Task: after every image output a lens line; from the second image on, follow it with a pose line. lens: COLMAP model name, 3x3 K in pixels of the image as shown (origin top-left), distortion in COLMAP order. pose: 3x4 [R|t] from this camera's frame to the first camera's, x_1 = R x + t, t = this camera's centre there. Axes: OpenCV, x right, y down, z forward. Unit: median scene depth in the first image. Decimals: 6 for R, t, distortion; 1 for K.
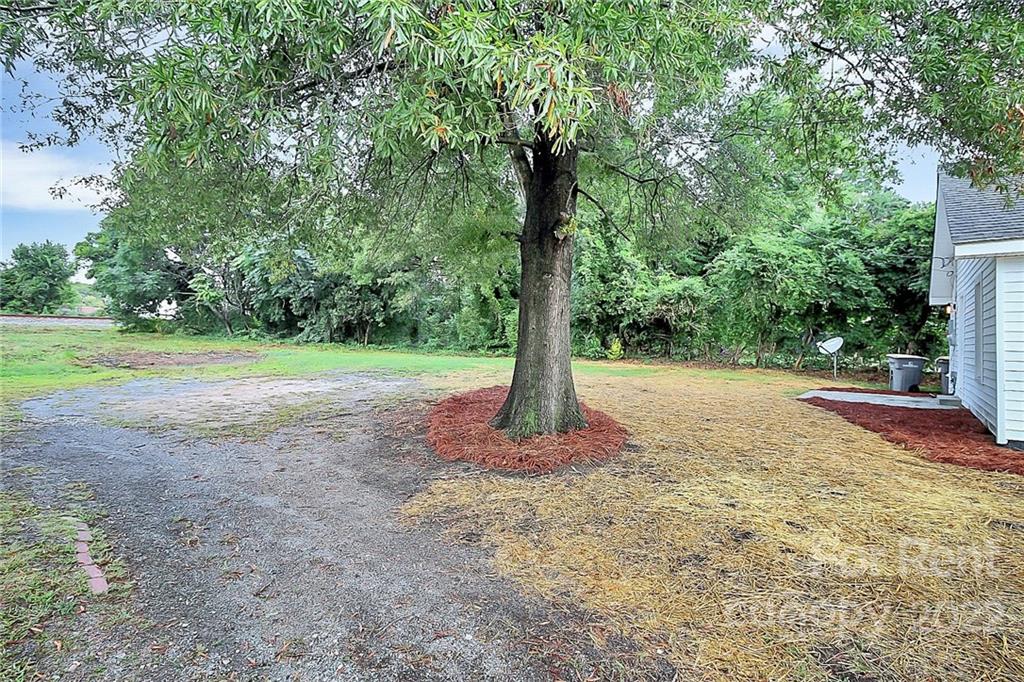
lens RADIAL K [[501.8, 0, 512.4], [0, 501.8, 334.6], [0, 0, 1]] dist [-0.007515, -0.001626]
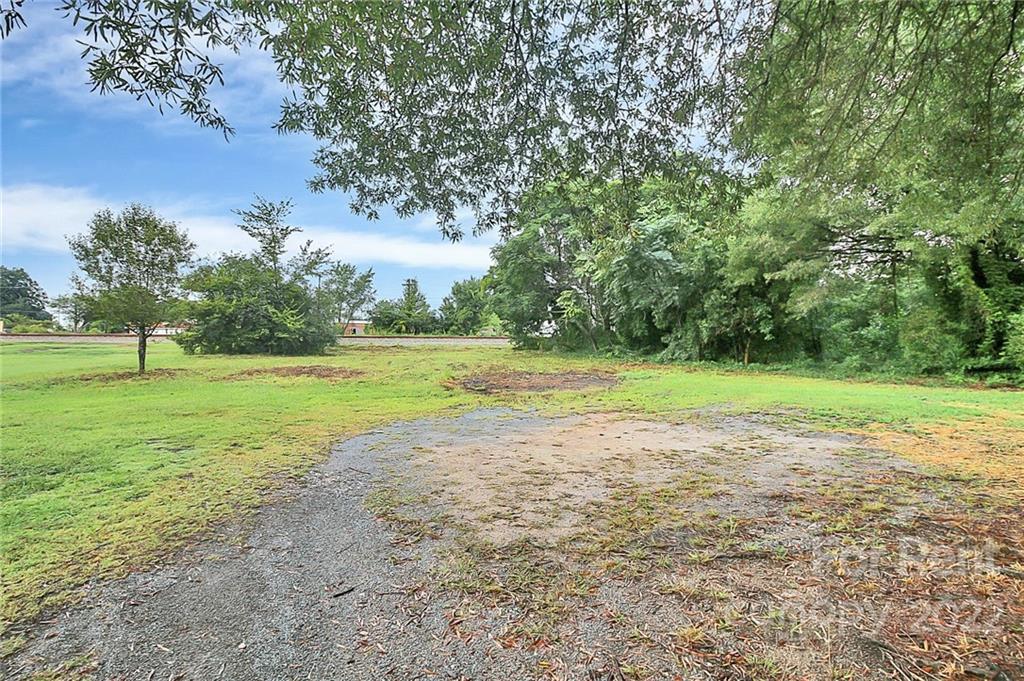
lens RADIAL K [[501.8, 0, 509.6], [0, 501.8, 335.3], [0, 0, 1]] dist [-0.007515, -0.001626]
pose [[0.761150, -0.029634, -0.647898, -0.071760], [0.013387, 0.999461, -0.029987, -0.005560], [0.648437, 0.014151, 0.761136, 0.184429]]
